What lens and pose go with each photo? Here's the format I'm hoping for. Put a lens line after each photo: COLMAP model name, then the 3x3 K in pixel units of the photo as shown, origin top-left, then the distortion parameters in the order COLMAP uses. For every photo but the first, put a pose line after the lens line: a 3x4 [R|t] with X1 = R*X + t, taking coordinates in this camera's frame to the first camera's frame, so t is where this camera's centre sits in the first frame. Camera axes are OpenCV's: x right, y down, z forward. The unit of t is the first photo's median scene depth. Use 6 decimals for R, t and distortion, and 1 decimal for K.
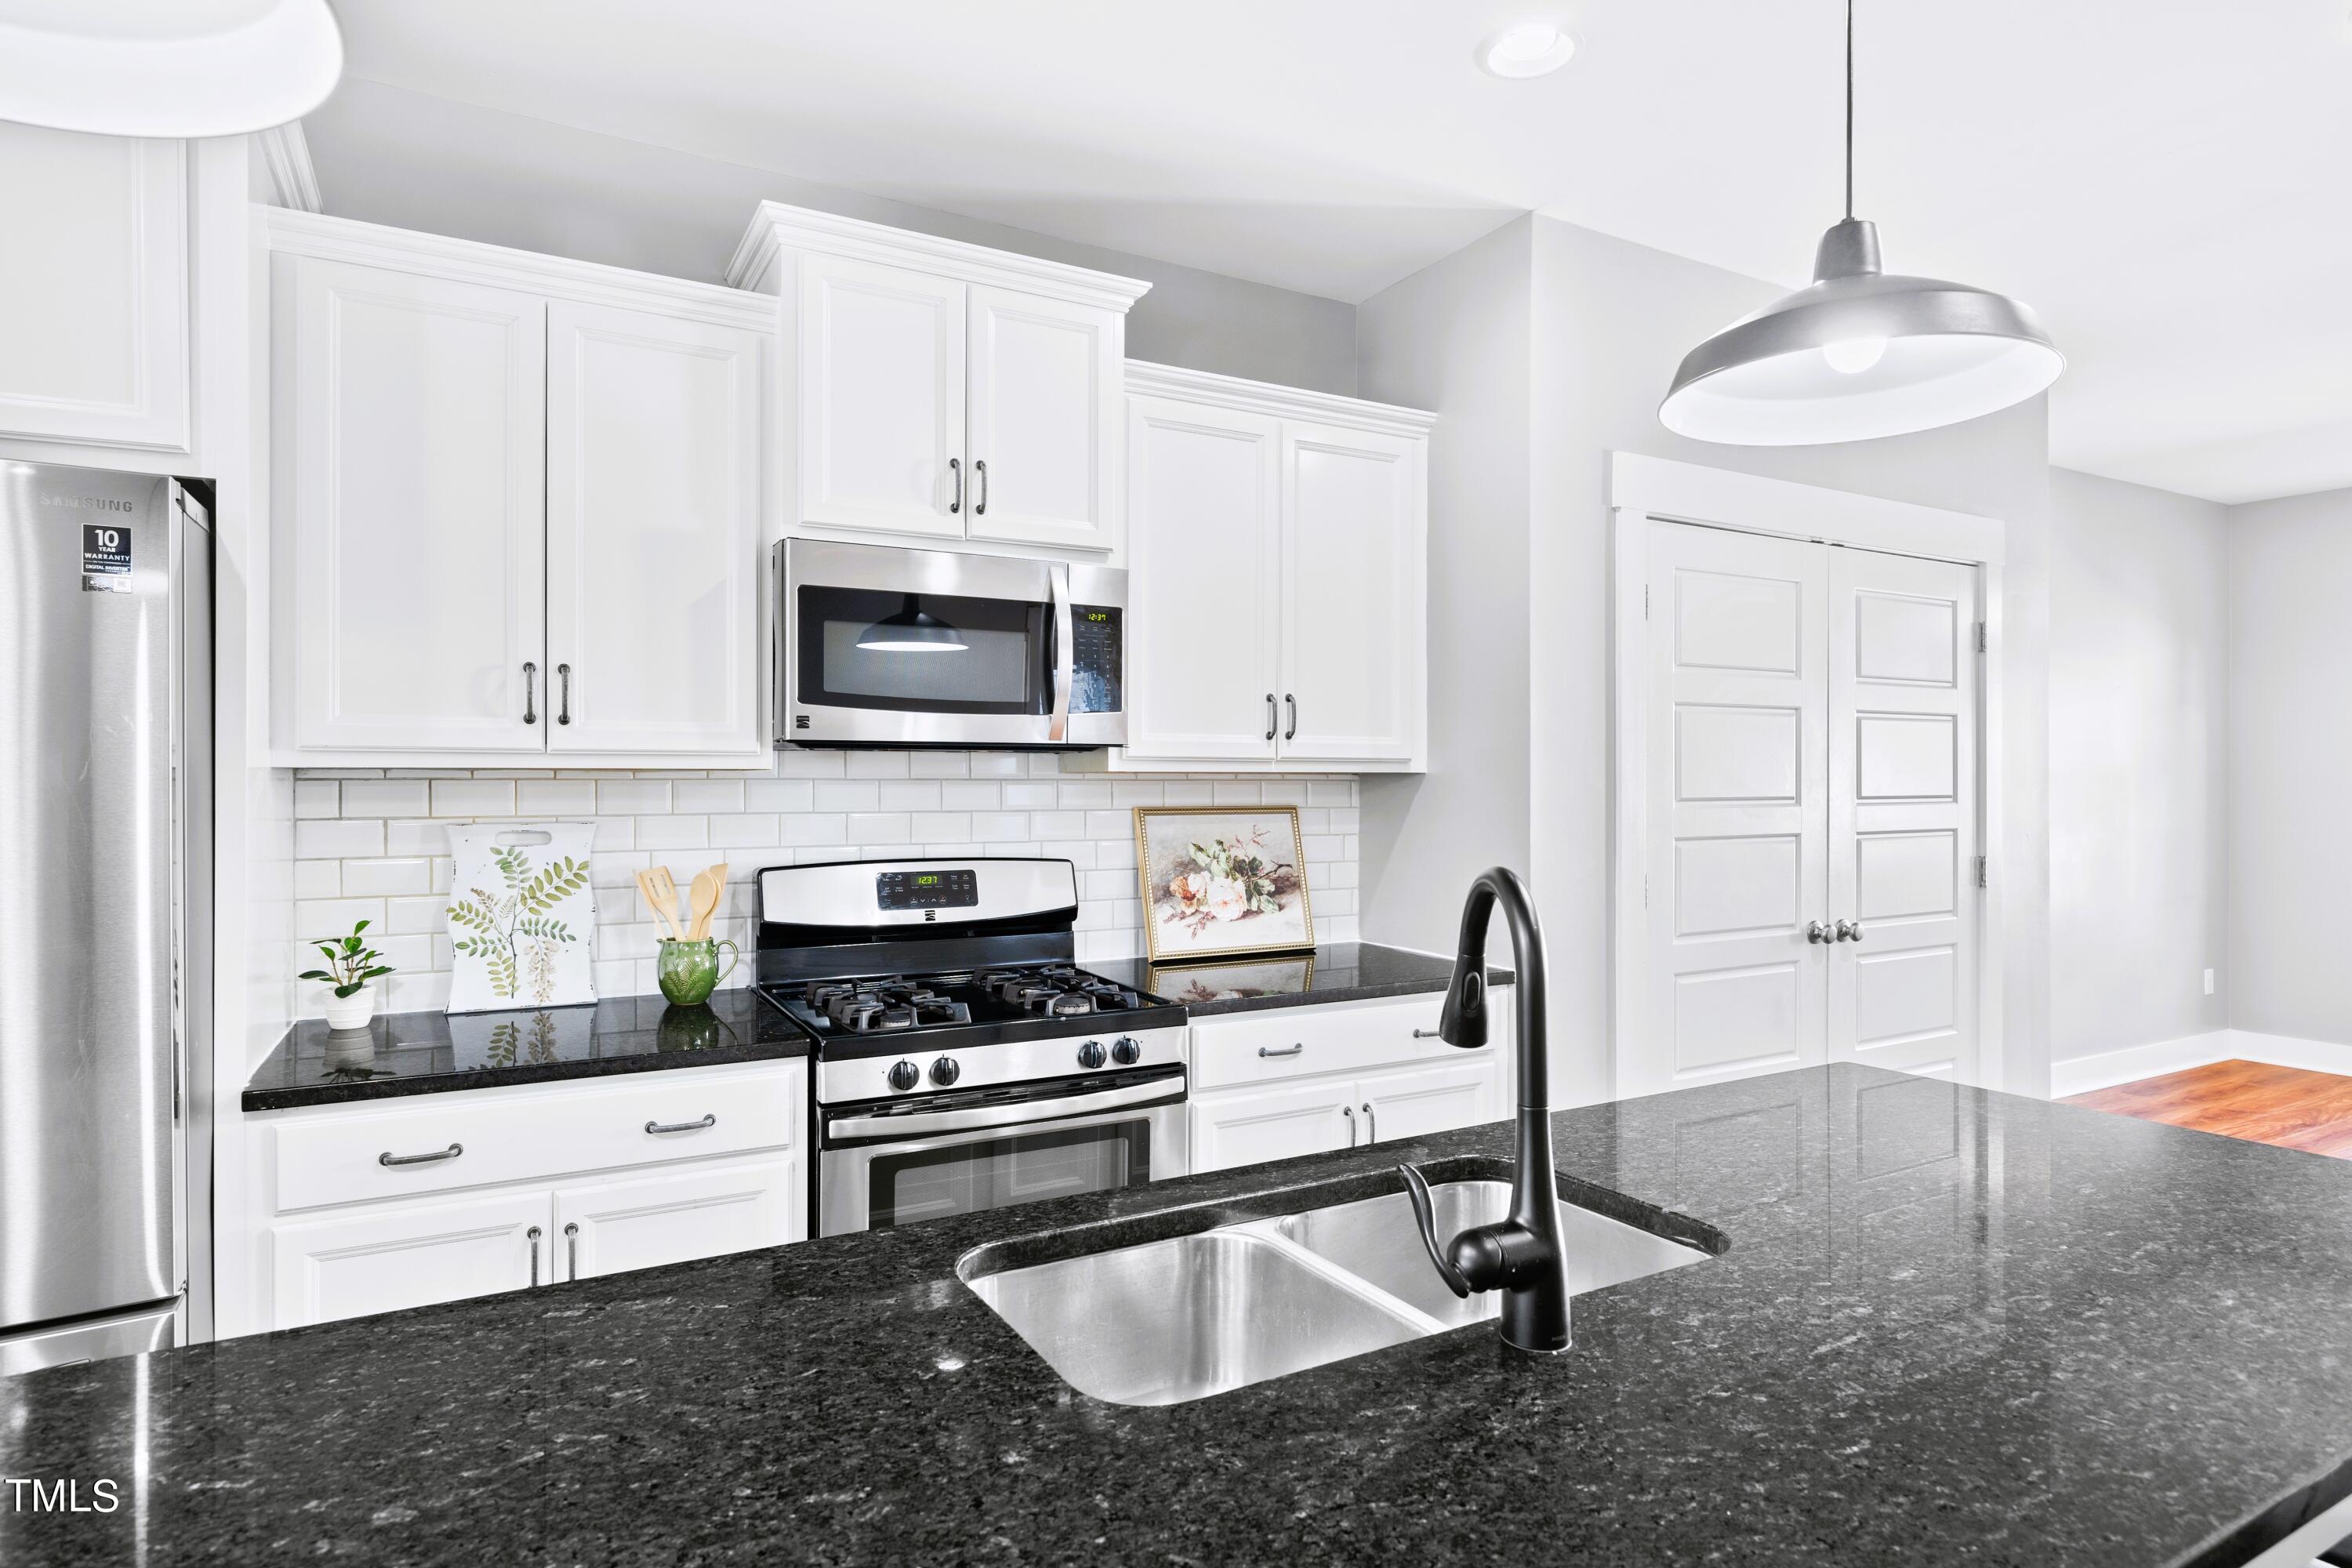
lens RADIAL K [[1278.2, 0, 1176.0], [0, 1278.2, 784.0], [0, 0, 1]] dist [-0.002556, 0.000062]
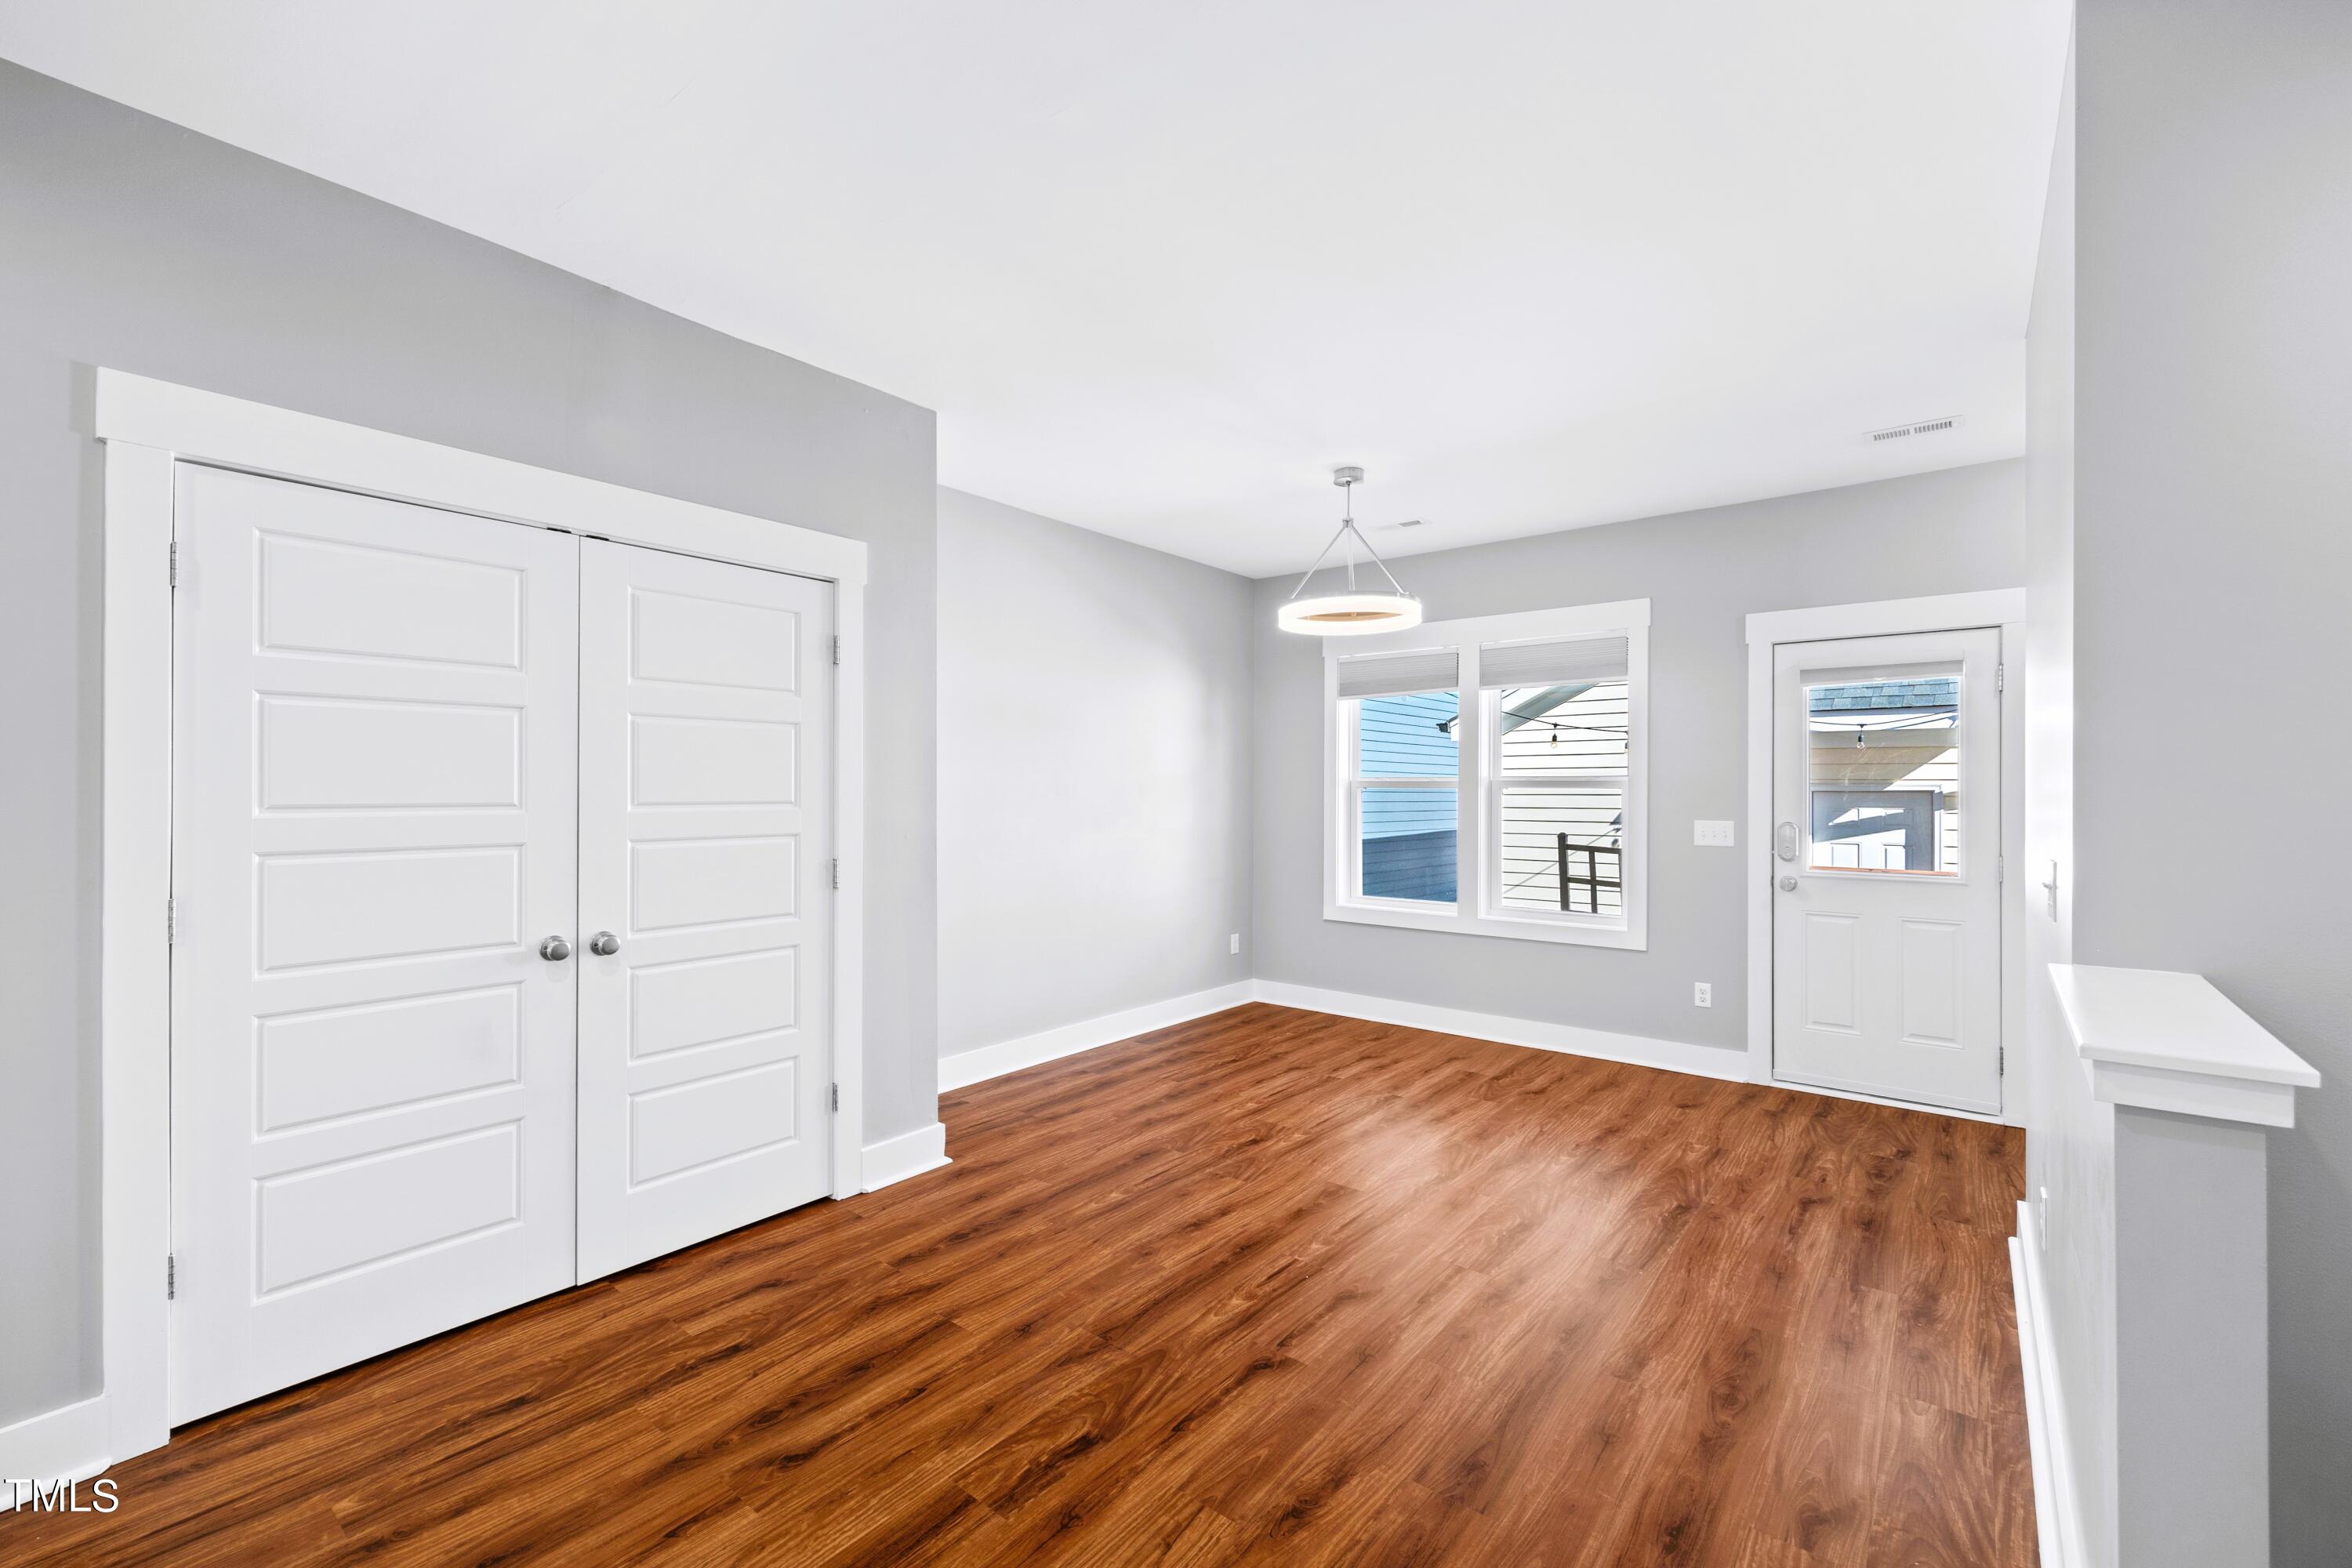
lens RADIAL K [[975.5, 0, 1176.0], [0, 975.5, 784.0], [0, 0, 1]] dist [0.002450, 0.000164]
pose [[0.928453, 0.005818, 0.371405, 0.748803], [-0.003070, 0.999963, -0.007991, 0.000475], [-0.371437, 0.006279, 0.928437, 0.190567]]
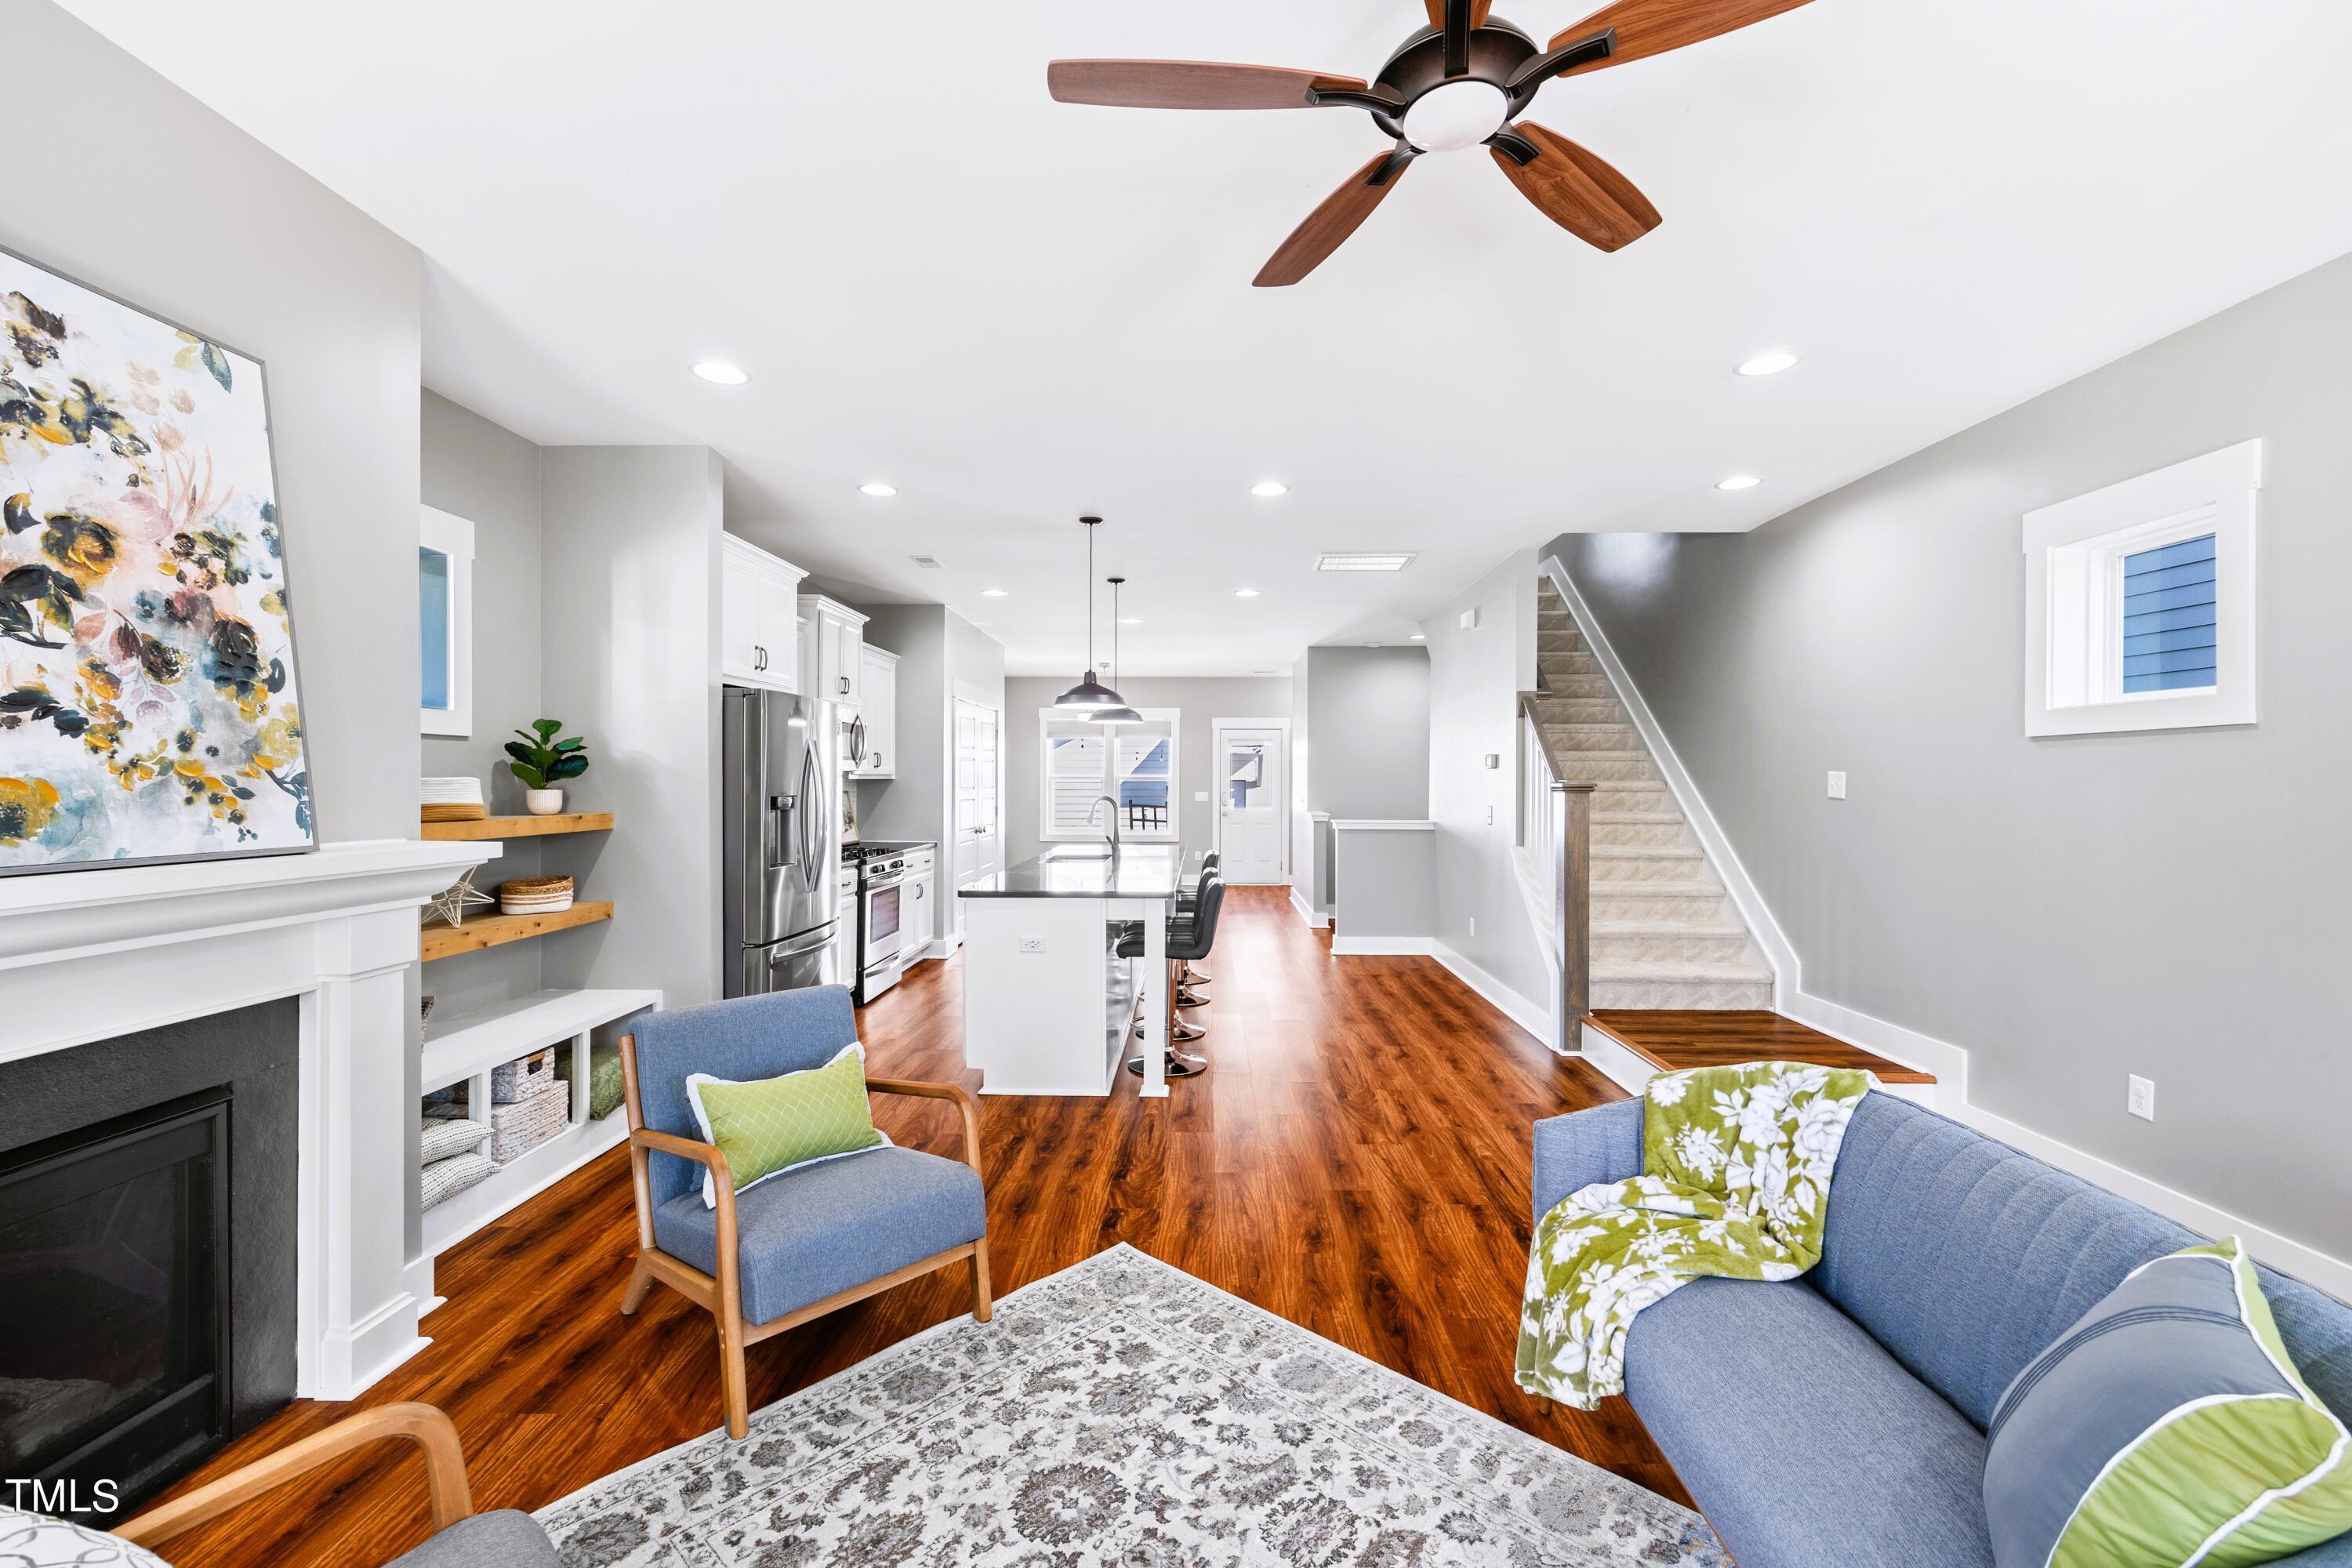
lens RADIAL K [[987.9, 0, 1178.7], [0, 987.9, 785.8], [0, 0, 1]] dist [0.005302, -0.000144]
pose [[0.512689, -0.004342, 0.858564, -1.516818], [0.000541, 0.999989, 0.004734, -0.003709], [-0.858574, -0.001962, 0.512685, -0.764176]]
